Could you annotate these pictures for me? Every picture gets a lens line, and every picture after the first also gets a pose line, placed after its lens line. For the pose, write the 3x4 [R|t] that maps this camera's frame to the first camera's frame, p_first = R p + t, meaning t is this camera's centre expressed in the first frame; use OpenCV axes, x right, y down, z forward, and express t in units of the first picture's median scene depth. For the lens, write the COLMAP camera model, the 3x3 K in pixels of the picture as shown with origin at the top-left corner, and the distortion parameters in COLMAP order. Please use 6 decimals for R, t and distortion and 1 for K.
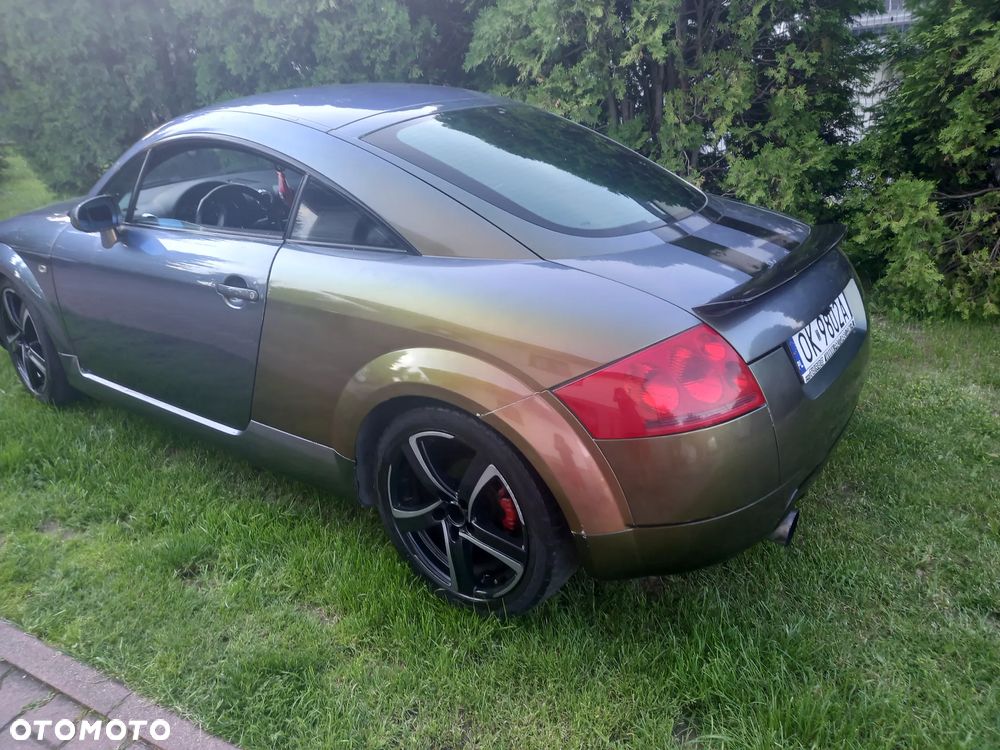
lens RADIAL K [[740.9, 0, 487.5], [0, 740.9, 376.6], [0, 0, 1]] dist [0.052173, -0.040713]
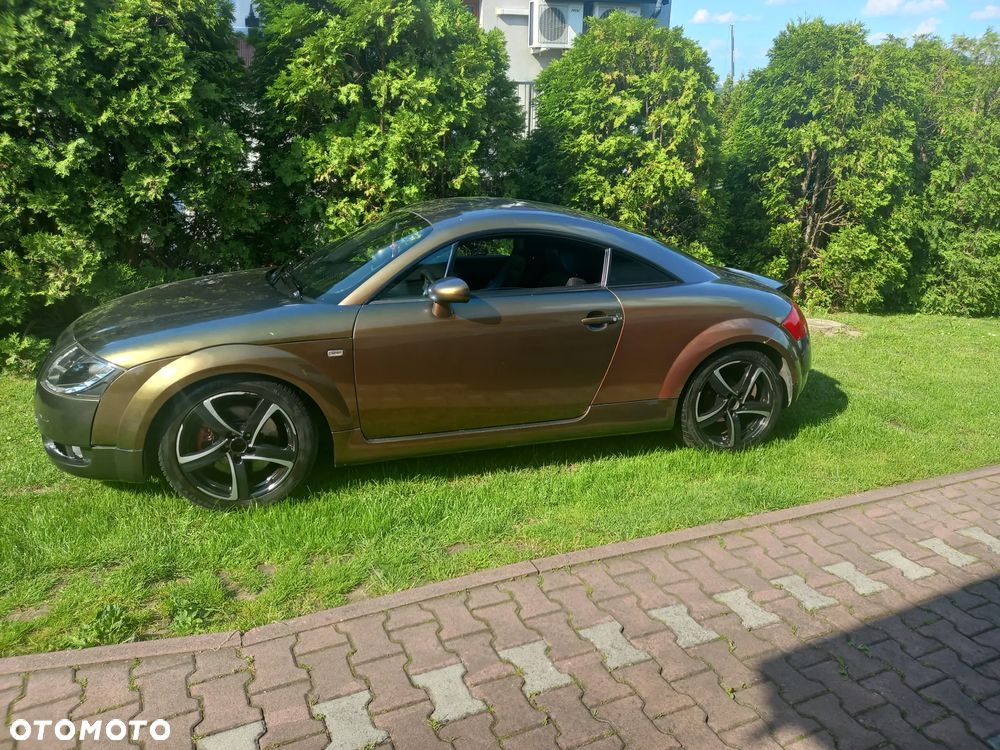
lens RADIAL K [[749.4, 0, 521.0], [0, 749.4, 361.3], [0, 0, 1]] dist [0.061789, -0.055731]
pose [[0.553036, -0.156145, 0.818395, -1.024894], [0.286923, 0.957889, -0.011131, -0.034228], [-0.782193, 0.240972, 0.574549, 0.127715]]
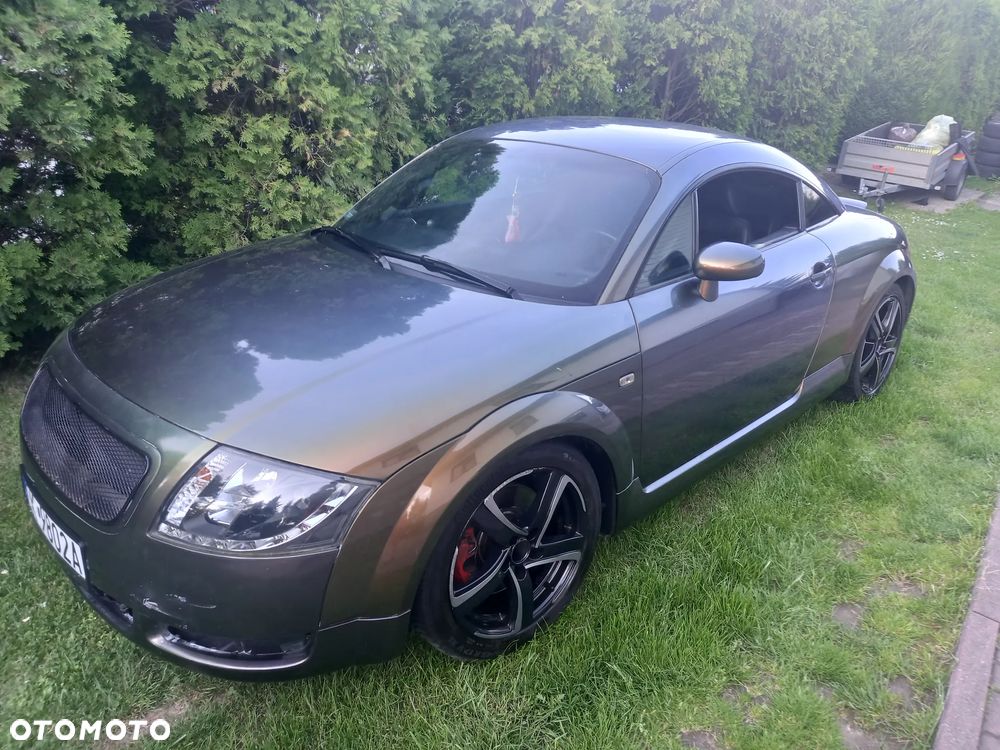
lens RADIAL K [[749.4, 0, 521.0], [0, 749.4, 361.3], [0, 0, 1]] dist [0.061789, -0.055731]
pose [[0.130170, -0.321405, 0.937952, -0.977083], [0.360205, 0.896694, 0.257277, -0.294449], [-0.923747, 0.304365, 0.232494, 0.708232]]
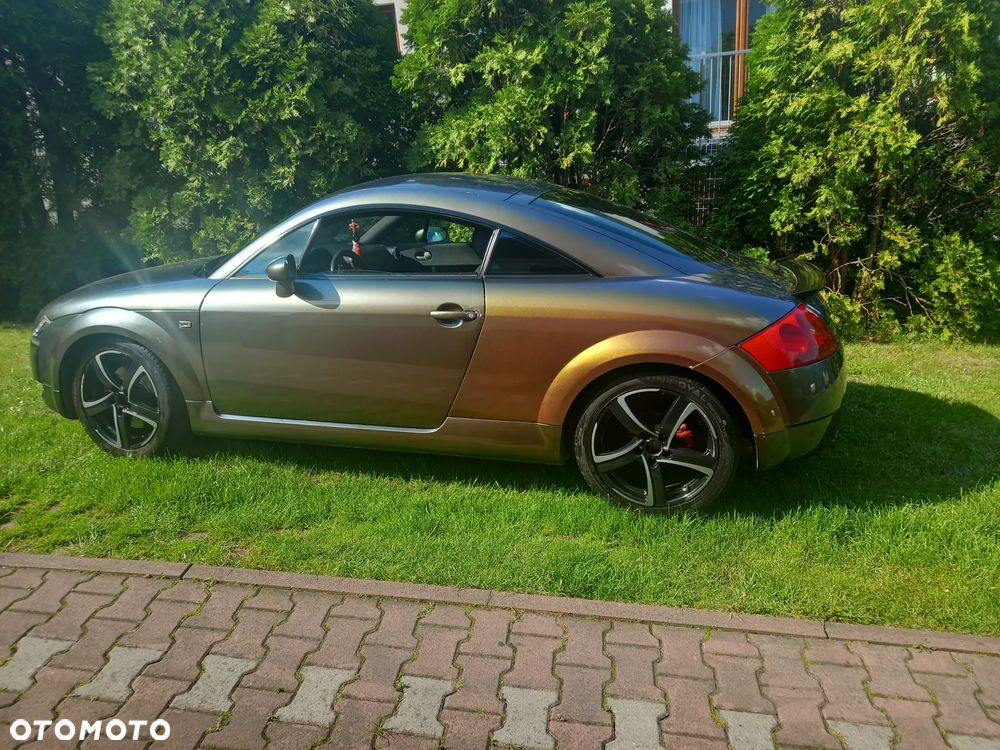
lens RADIAL K [[751.3, 0, 500.0], [0, 751.3, 375.0], [0, 0, 1]] dist [0.052964, -0.051663]
pose [[0.934270, -0.074097, 0.348783, -0.422356], [0.123465, 0.984884, -0.121488, 0.095704], [-0.334509, 0.156565, 0.929296, -0.150687]]
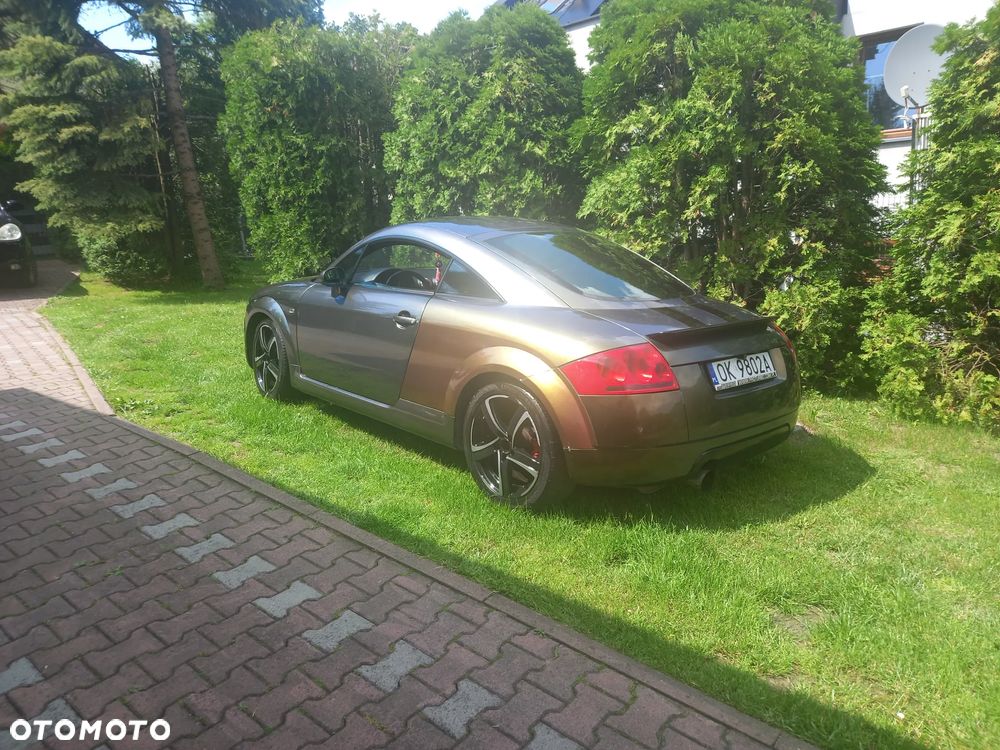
lens RADIAL K [[740.9, 0, 487.5], [0, 740.9, 376.6], [0, 0, 1]] dist [0.052173, -0.040713]
pose [[0.976897, 0.100171, -0.188780, 0.115323], [-0.134029, 0.975204, -0.176105, 0.172006], [0.166459, 0.197339, 0.966100, -0.363446]]
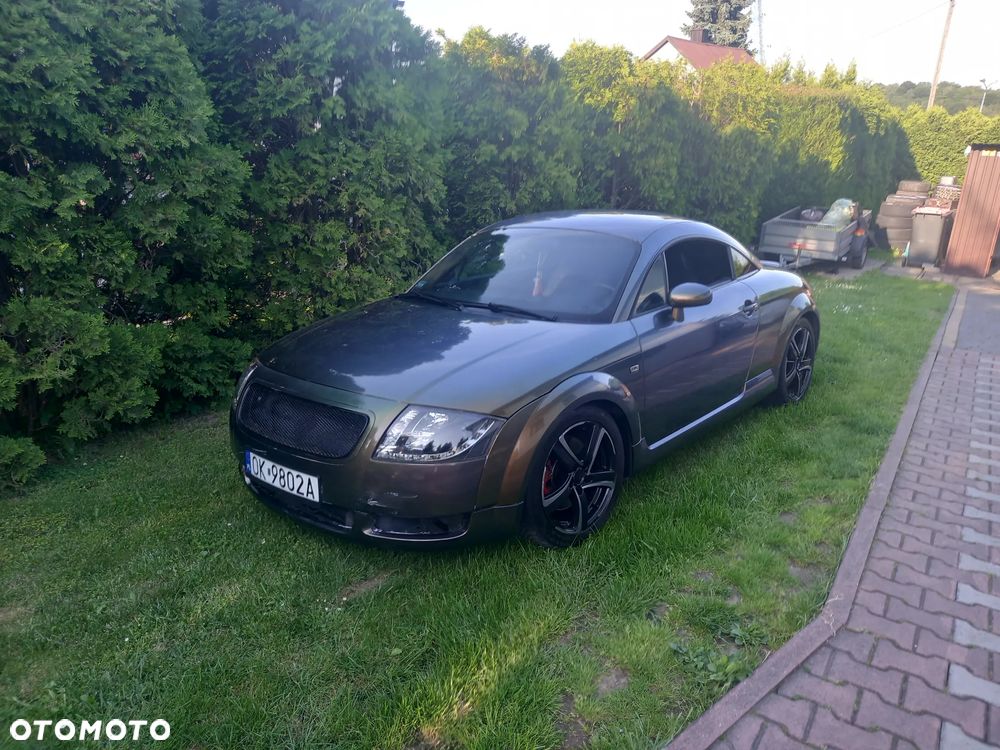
lens RADIAL K [[749.4, 0, 521.0], [0, 749.4, 361.3], [0, 0, 1]] dist [0.061789, -0.055731]
pose [[0.050102, -0.209360, 0.976554, -1.305353], [0.402641, 0.899037, 0.172084, -0.322013], [-0.913986, 0.384579, 0.129341, 0.772757]]
